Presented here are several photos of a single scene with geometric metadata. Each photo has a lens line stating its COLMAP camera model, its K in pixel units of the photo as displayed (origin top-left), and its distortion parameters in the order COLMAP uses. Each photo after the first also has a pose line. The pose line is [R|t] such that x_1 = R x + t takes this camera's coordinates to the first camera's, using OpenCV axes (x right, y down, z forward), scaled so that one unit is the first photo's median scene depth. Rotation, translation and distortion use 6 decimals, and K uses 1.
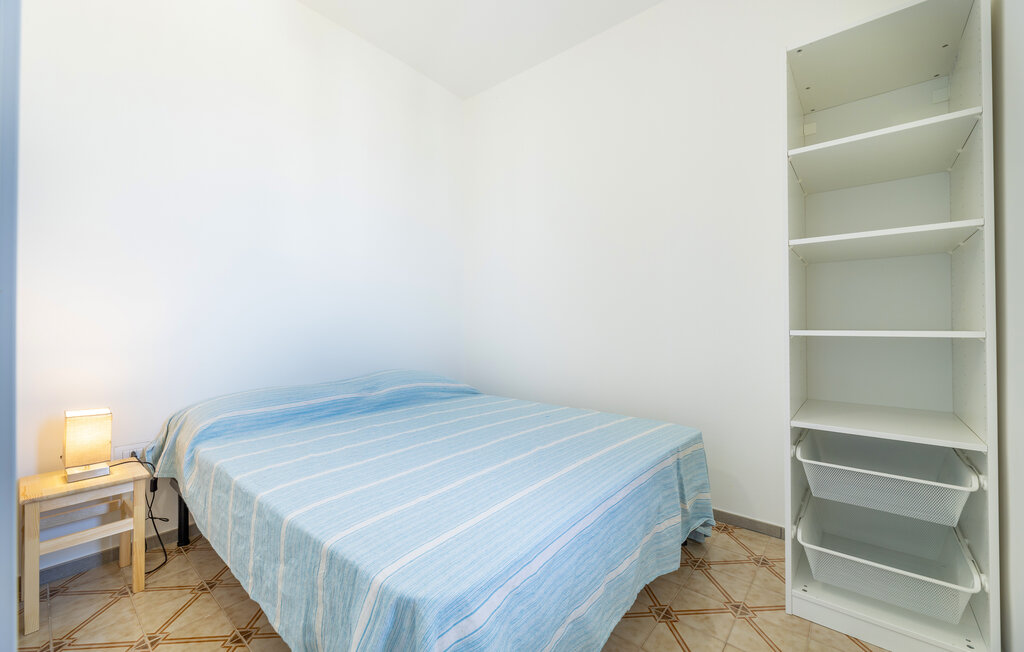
lens RADIAL K [[421.5, 0, 515.5], [0, 421.5, 320.0], [0, 0, 1]] dist [0.009117, -0.000269]
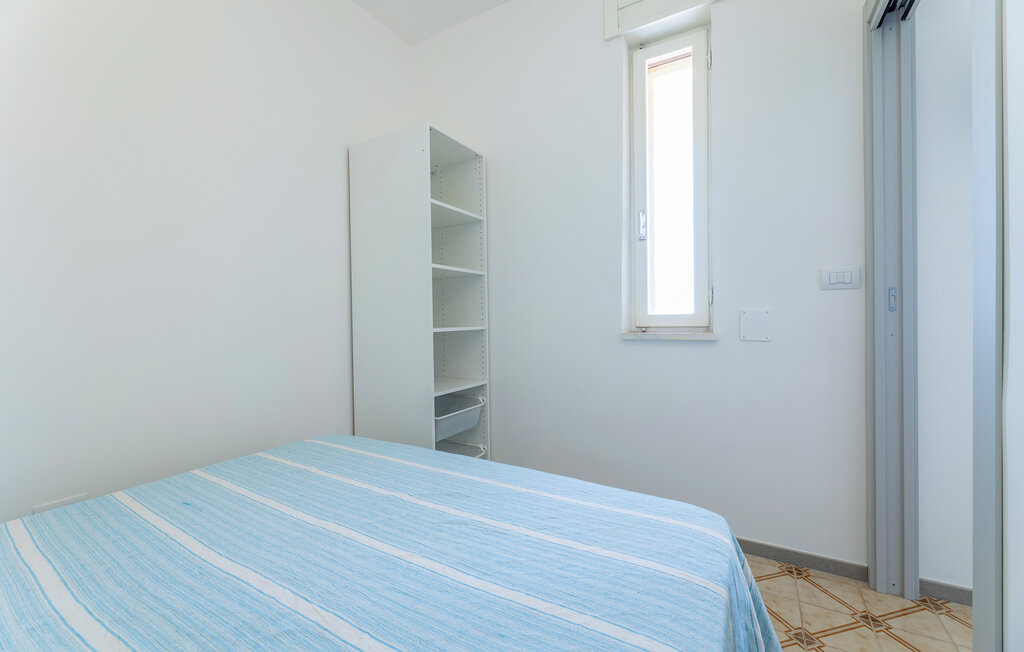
lens RADIAL K [[421.5, 0, 516.4], [0, 421.5, 323.4], [0, 0, 1]] dist [0.009117, -0.000269]
pose [[-0.192980, -0.000907, 0.981202, -0.801407], [0.009924, 0.999947, 0.002877, 0.006493], [-0.981153, 0.010293, -0.192961, 1.043547]]
